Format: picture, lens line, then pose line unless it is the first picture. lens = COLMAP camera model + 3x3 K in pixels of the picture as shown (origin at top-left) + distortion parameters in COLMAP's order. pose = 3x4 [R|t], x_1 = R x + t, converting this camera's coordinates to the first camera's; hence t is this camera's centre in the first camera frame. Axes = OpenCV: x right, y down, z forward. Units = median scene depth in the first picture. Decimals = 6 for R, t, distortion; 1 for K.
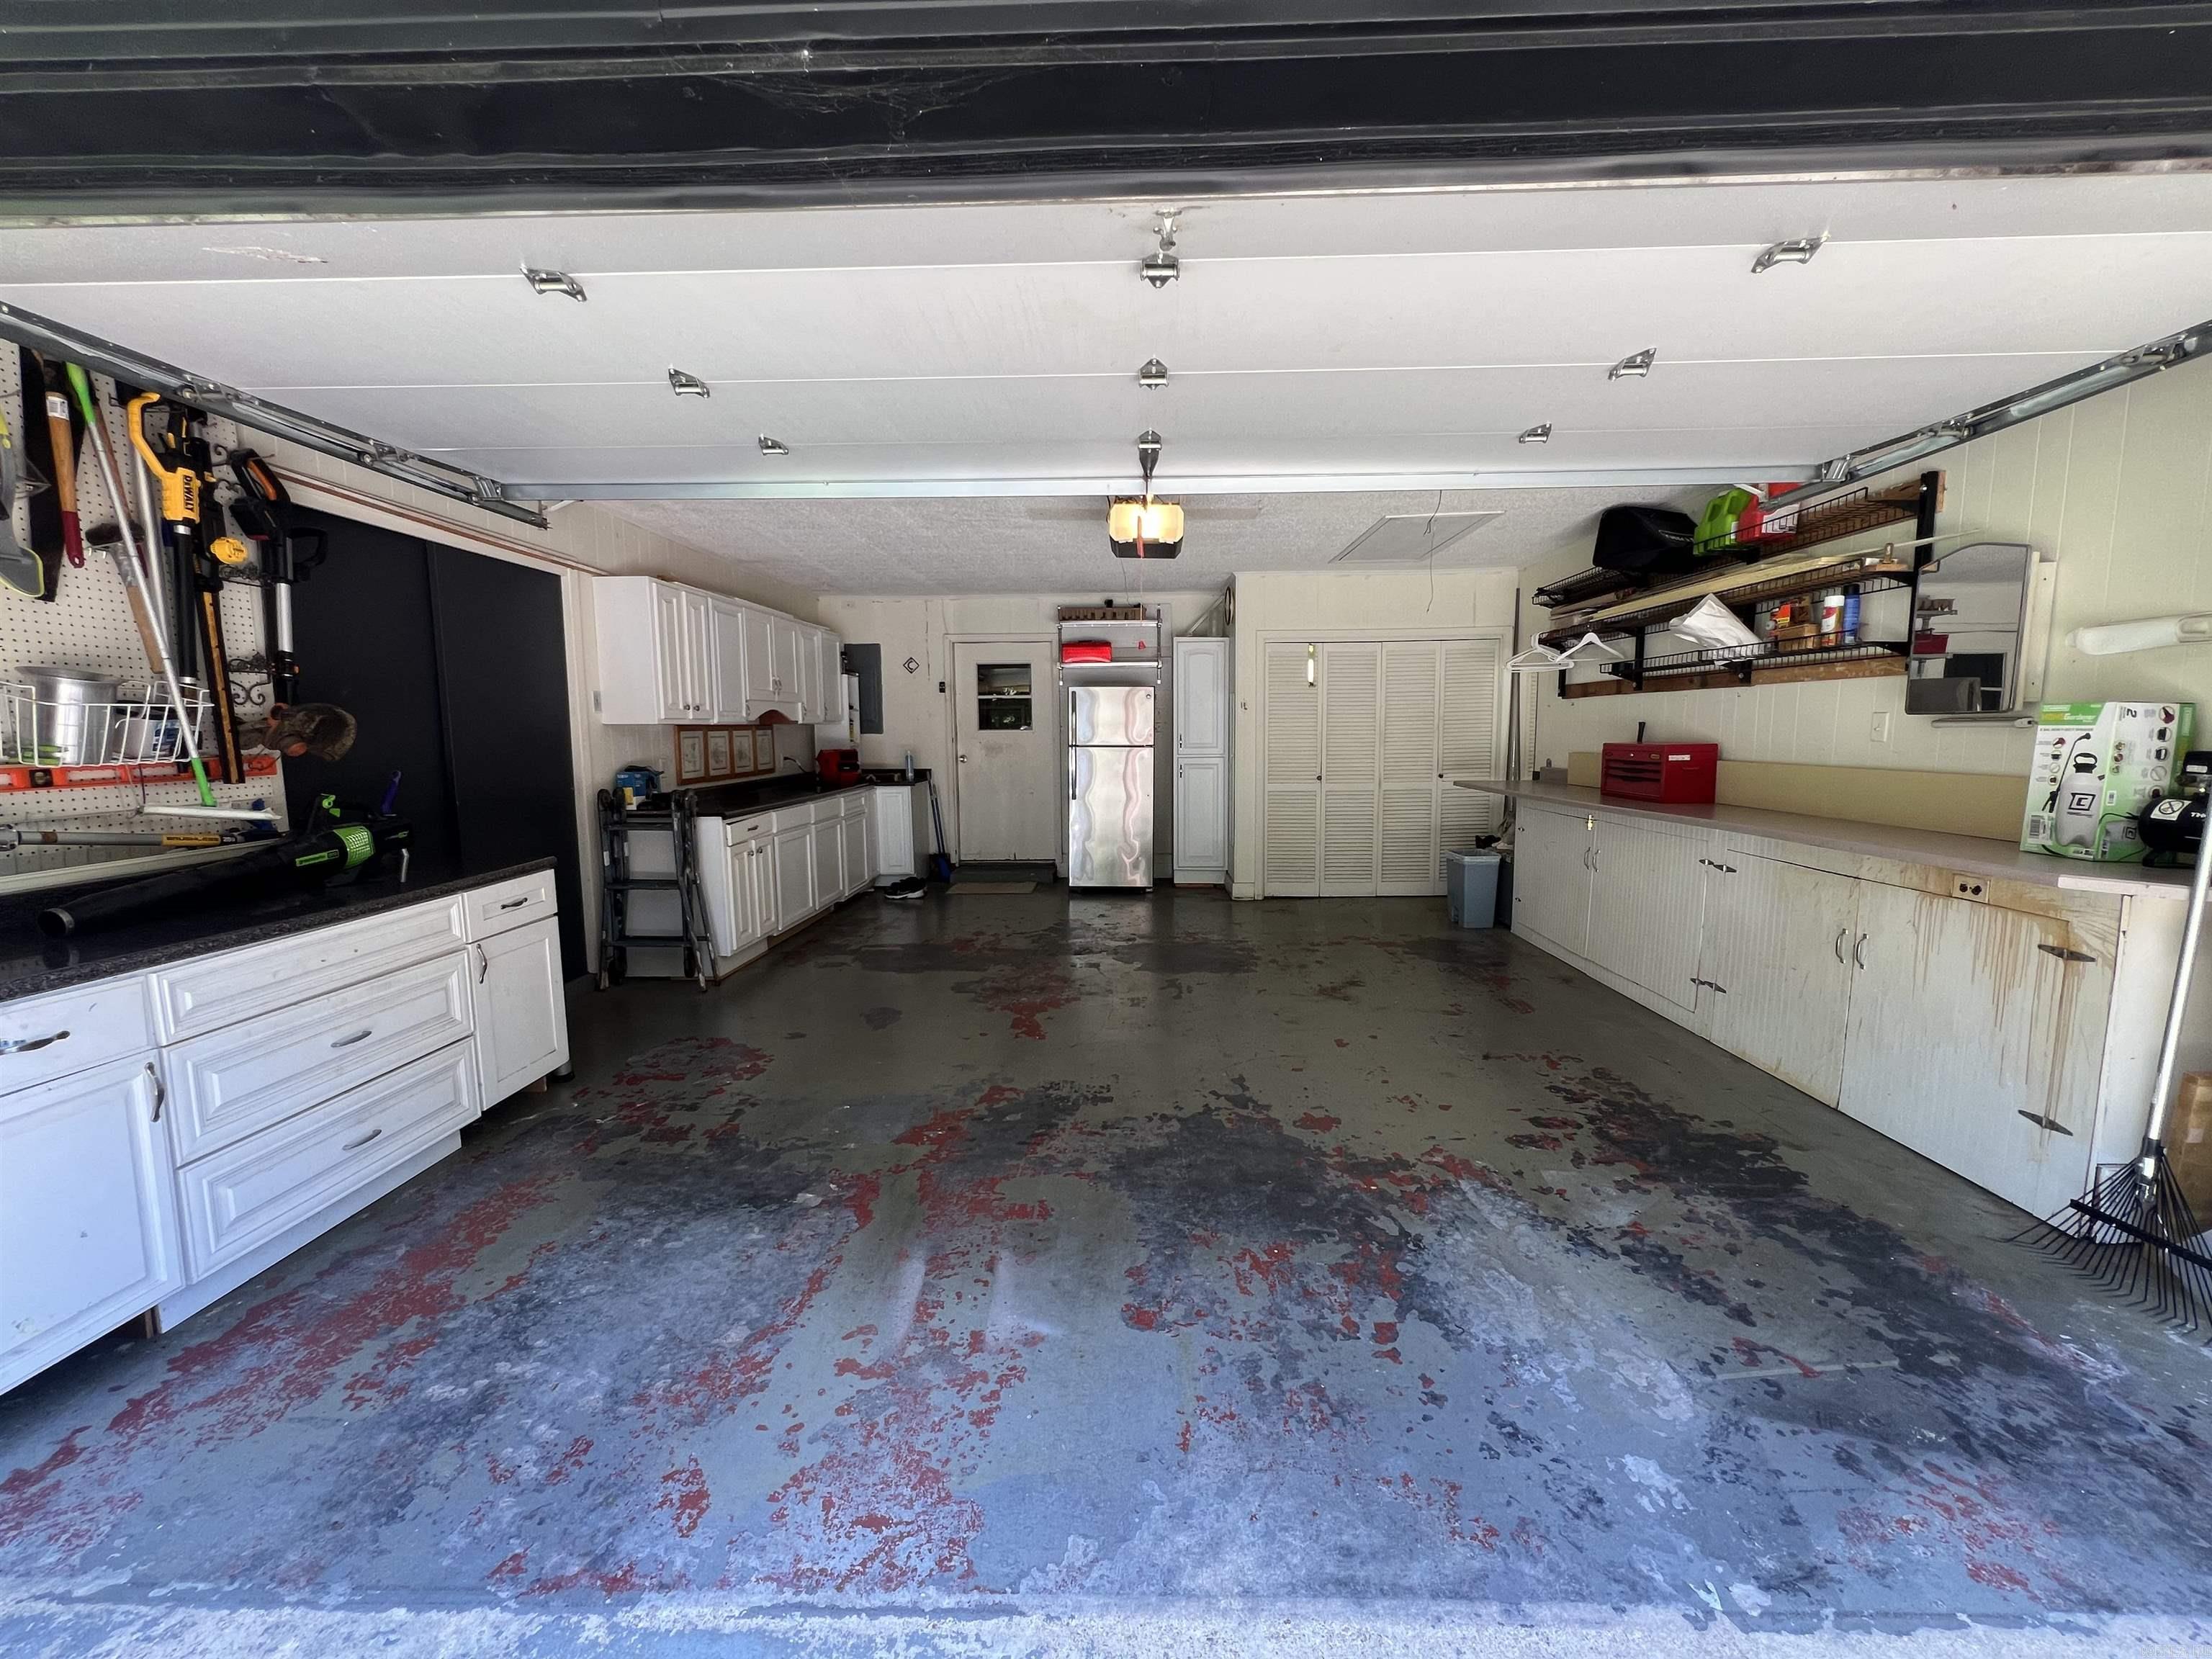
lens RADIAL K [[888.2, 0, 1113.8], [0, 888.2, 827.6], [0, 0, 1]] dist [-0.002822, 0.000702]
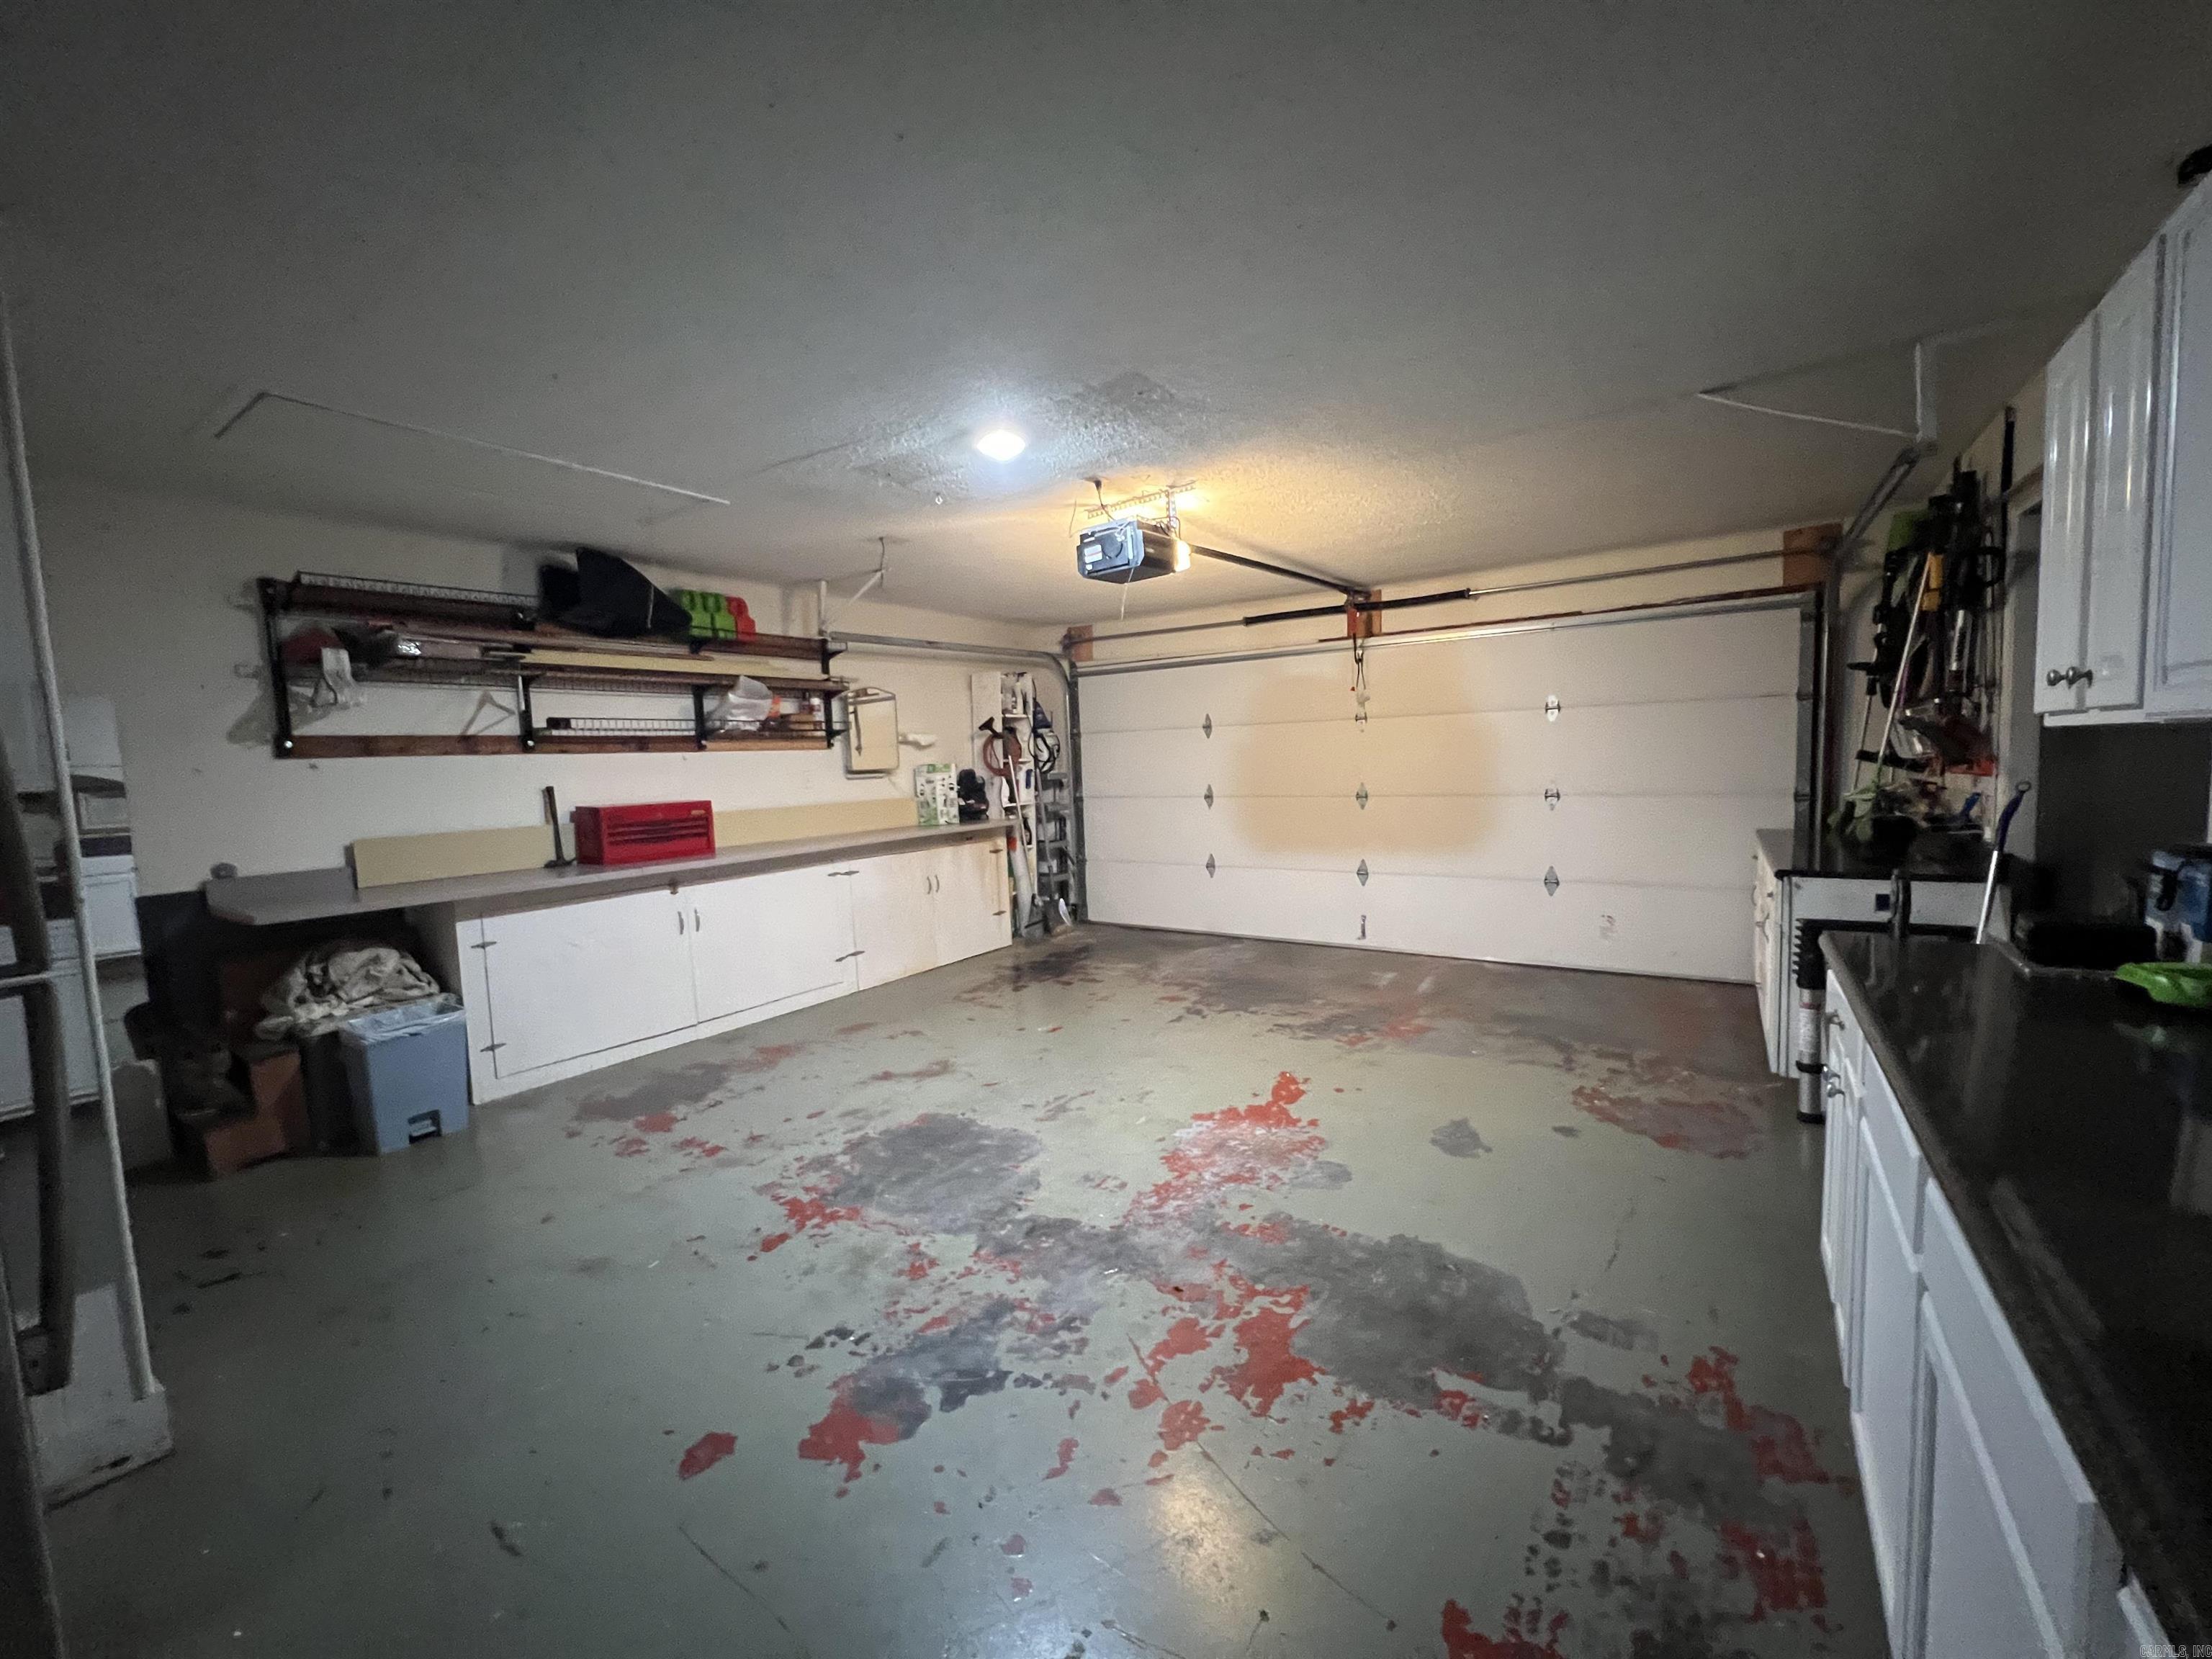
lens RADIAL K [[888.2, 0, 1122.2], [0, 888.2, 833.2], [0, 0, 1]] dist [-0.002822, 0.000702]
pose [[-0.845311, -0.009131, 0.534197, -0.560352], [0.101229, 0.979006, 0.176919, -0.268603], [-0.524597, 0.203628, -0.826640, 2.292297]]
